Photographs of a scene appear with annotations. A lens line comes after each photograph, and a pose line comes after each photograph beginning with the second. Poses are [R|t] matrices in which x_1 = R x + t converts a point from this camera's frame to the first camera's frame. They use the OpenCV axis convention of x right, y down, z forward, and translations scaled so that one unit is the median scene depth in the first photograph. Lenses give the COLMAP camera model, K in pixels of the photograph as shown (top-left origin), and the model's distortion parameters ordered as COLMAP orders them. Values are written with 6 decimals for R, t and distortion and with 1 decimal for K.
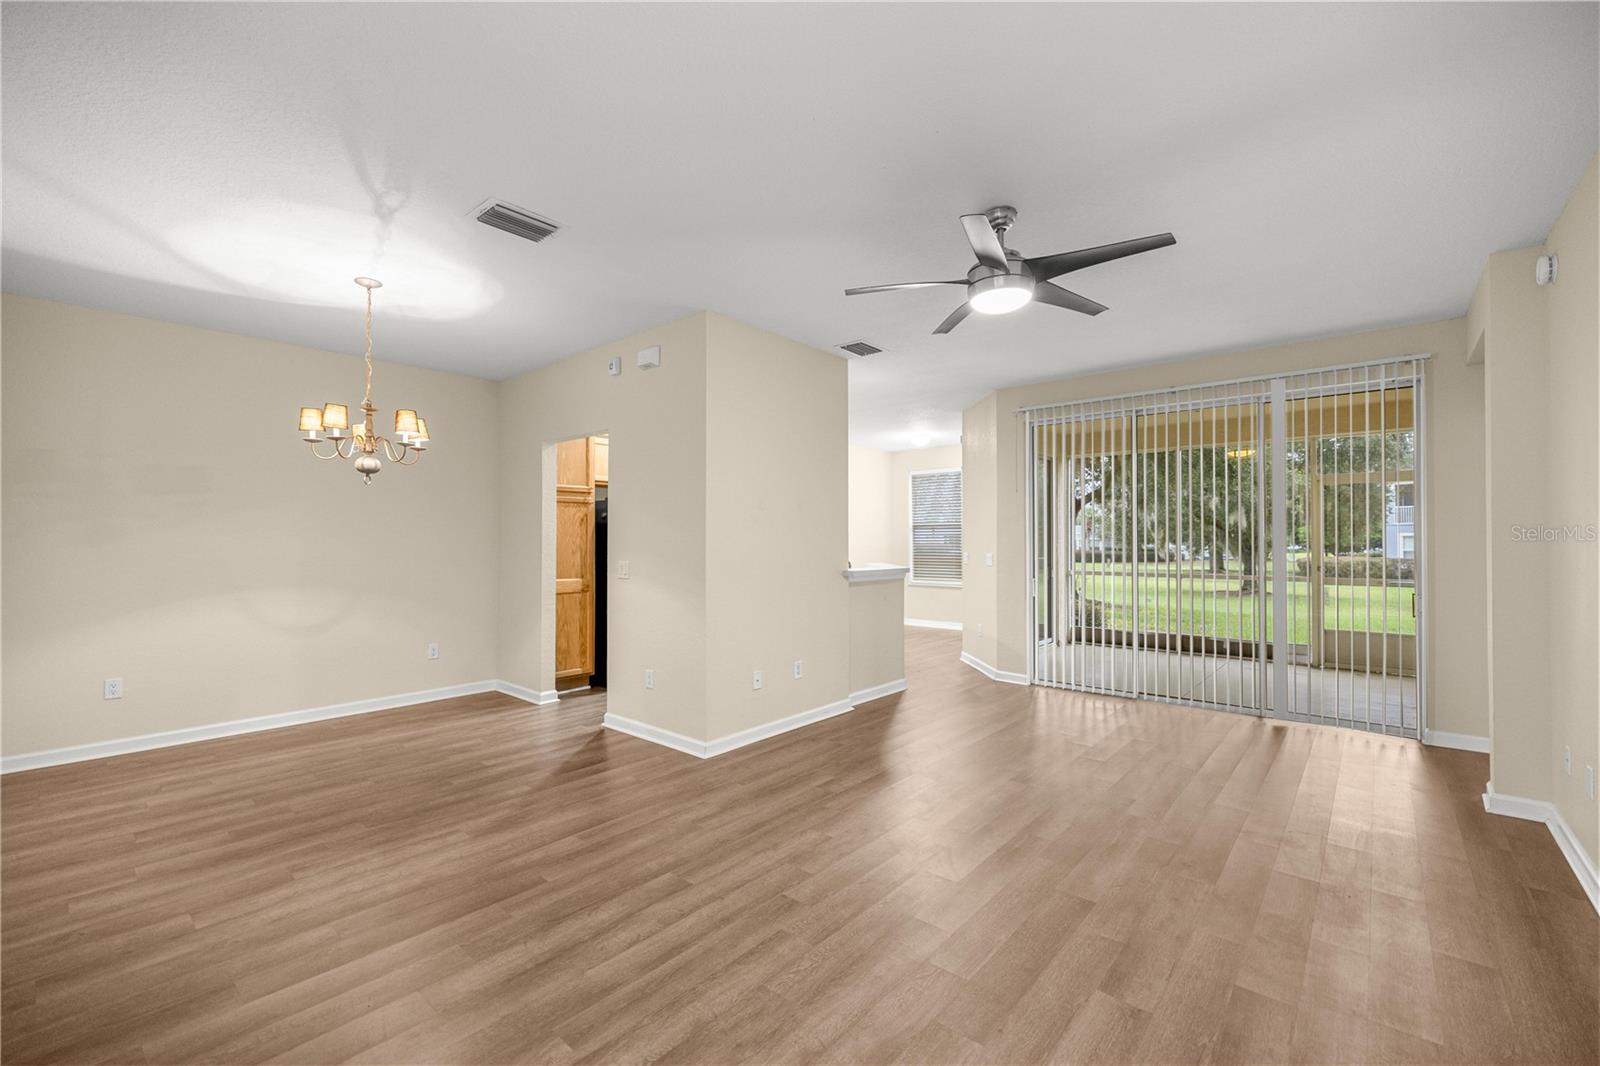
lens RADIAL K [[672.2, 0, 800.9], [0, 672.2, 538.0], [0, 0, 1]] dist [0.003283, -0.000381]
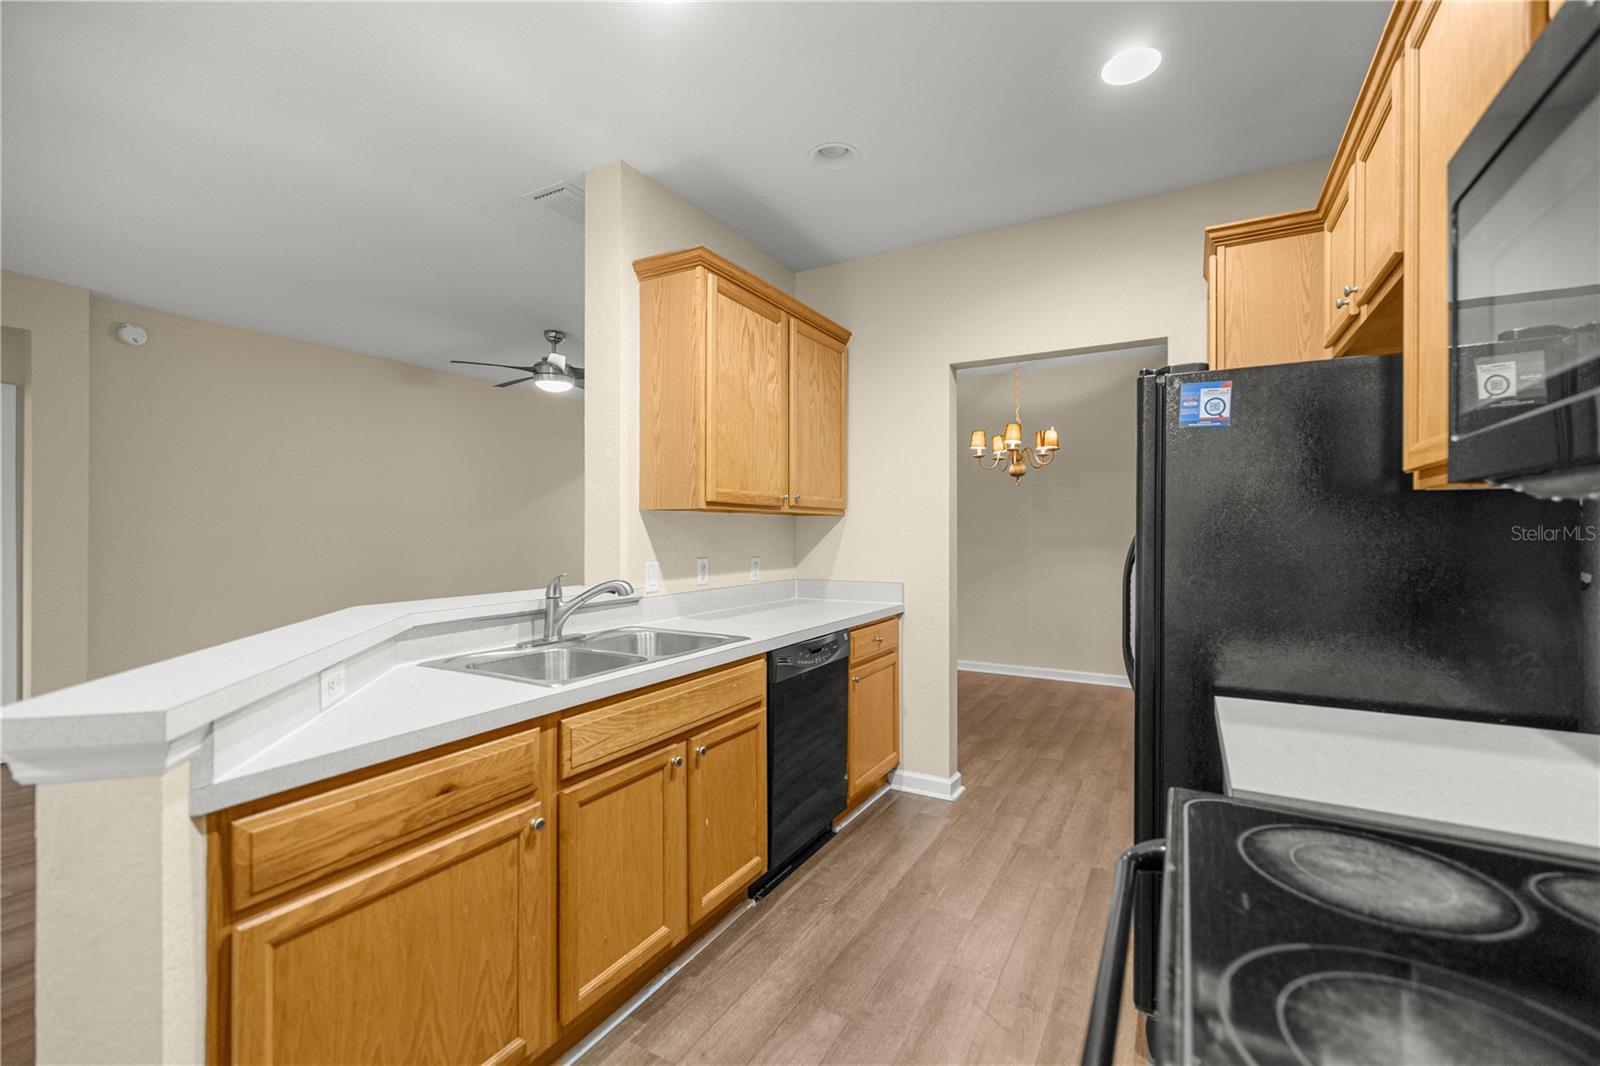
lens RADIAL K [[672.2, 0, 791.2], [0, 672.2, 531.9], [0, 0, 1]] dist [0.003283, -0.000381]
pose [[-0.985616, 0.002336, -0.168986, 0.003092], [0.002634, 0.999995, -0.001537, 0.007866], [0.168982, -0.001960, -0.985617, 1.631320]]
